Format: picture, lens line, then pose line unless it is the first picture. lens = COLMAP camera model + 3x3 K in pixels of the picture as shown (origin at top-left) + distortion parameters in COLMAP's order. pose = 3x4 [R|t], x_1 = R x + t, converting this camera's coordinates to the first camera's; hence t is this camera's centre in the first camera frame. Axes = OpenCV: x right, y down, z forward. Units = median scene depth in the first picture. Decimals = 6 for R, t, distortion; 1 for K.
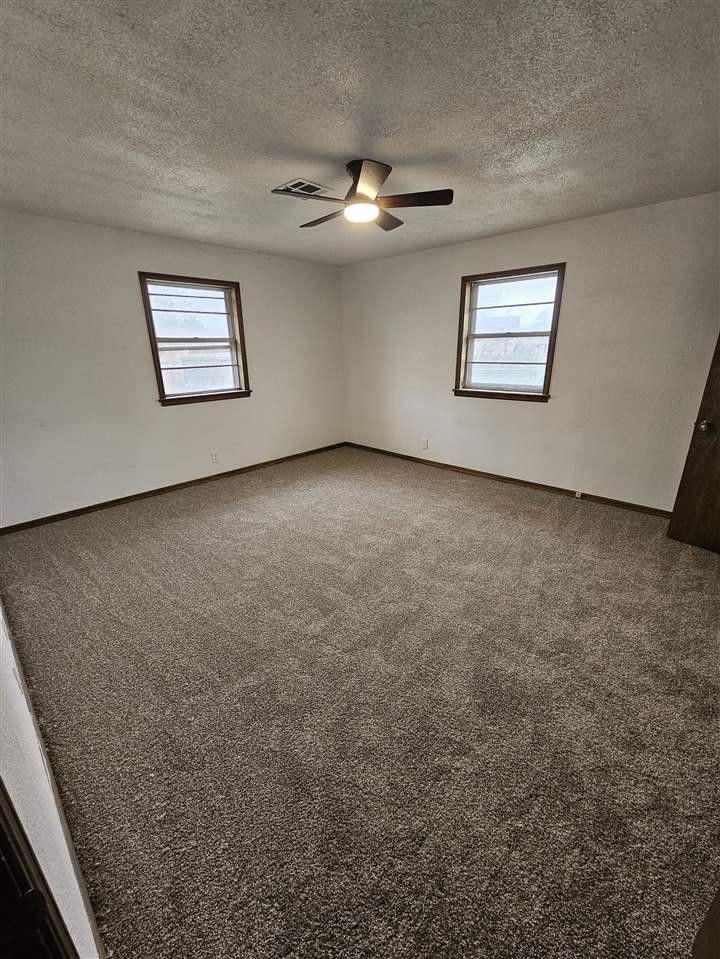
lens RADIAL K [[391.4, 0, 358.1], [0, 391.4, 477.5], [0, 0, 1]] dist [-0.004713, -0.000116]
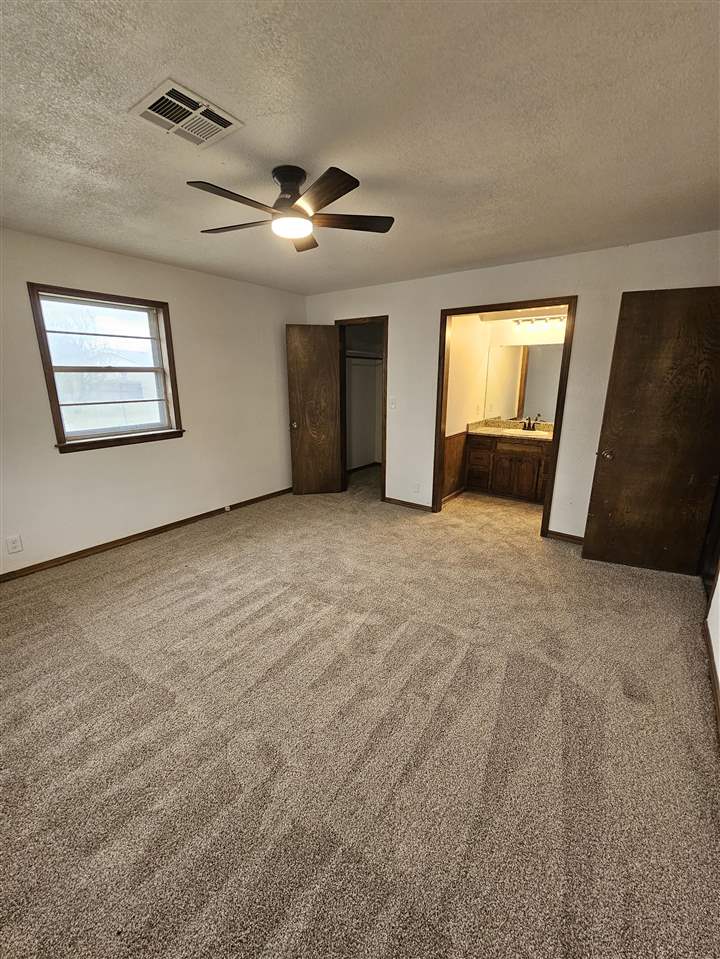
lens RADIAL K [[391.4, 0, 358.1], [0, 391.4, 477.5], [0, 0, 1]] dist [-0.004713, -0.000116]
pose [[-0.115124, -0.234444, 0.965289, -0.757466], [0.320968, 0.910845, 0.259501, -0.284878], [-0.940067, 0.339702, -0.029611, 0.858833]]
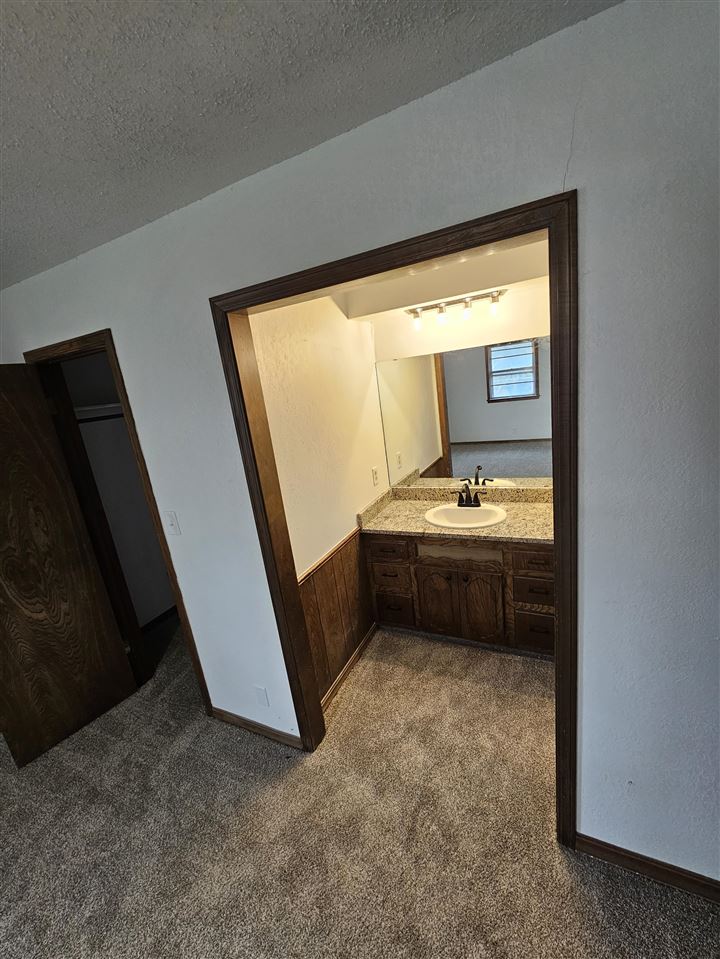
lens RADIAL K [[391.4, 0, 358.1], [0, 391.4, 477.5], [0, 0, 1]] dist [-0.004713, -0.000116]
pose [[-0.297644, -0.180788, 0.937403, 0.075530], [0.430059, 0.851243, 0.300724, -0.242509], [-0.852325, 0.492647, -0.175618, 0.390013]]
